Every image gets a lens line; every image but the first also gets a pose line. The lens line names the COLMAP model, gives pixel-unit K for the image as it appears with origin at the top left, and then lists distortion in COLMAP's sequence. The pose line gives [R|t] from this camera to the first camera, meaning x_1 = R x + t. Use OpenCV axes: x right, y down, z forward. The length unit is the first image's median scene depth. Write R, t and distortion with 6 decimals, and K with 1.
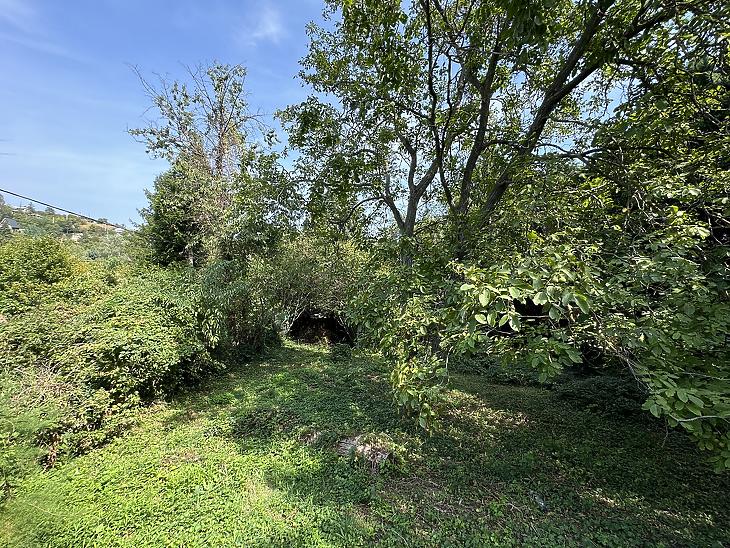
lens RADIAL K [[293.1, 0, 364.7], [0, 293.1, 272.9], [0, 0, 1]] dist [-0.004665, 0.000937]
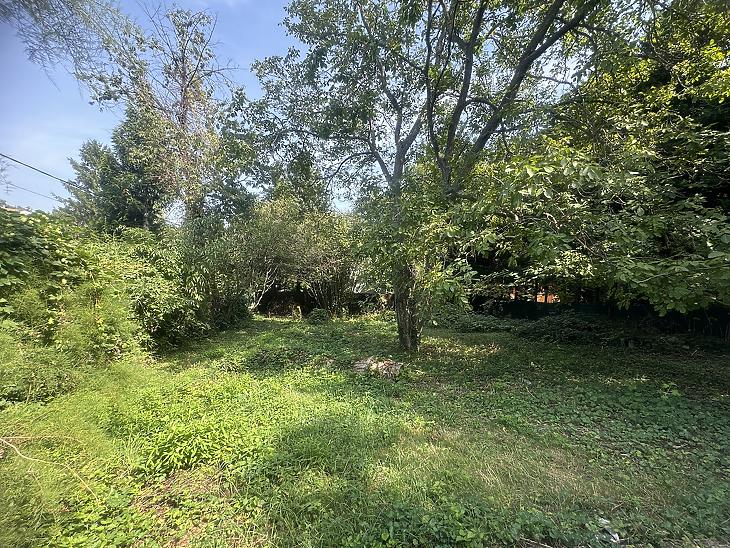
lens RADIAL K [[293.1, 0, 364.4], [0, 293.1, 274.5], [0, 0, 1]] dist [-0.004665, 0.000937]
pose [[0.986210, -0.028768, 0.162977, -0.134262], [0.020968, 0.998560, 0.049383, 0.118553], [-0.164163, -0.045284, 0.985393, -0.046278]]
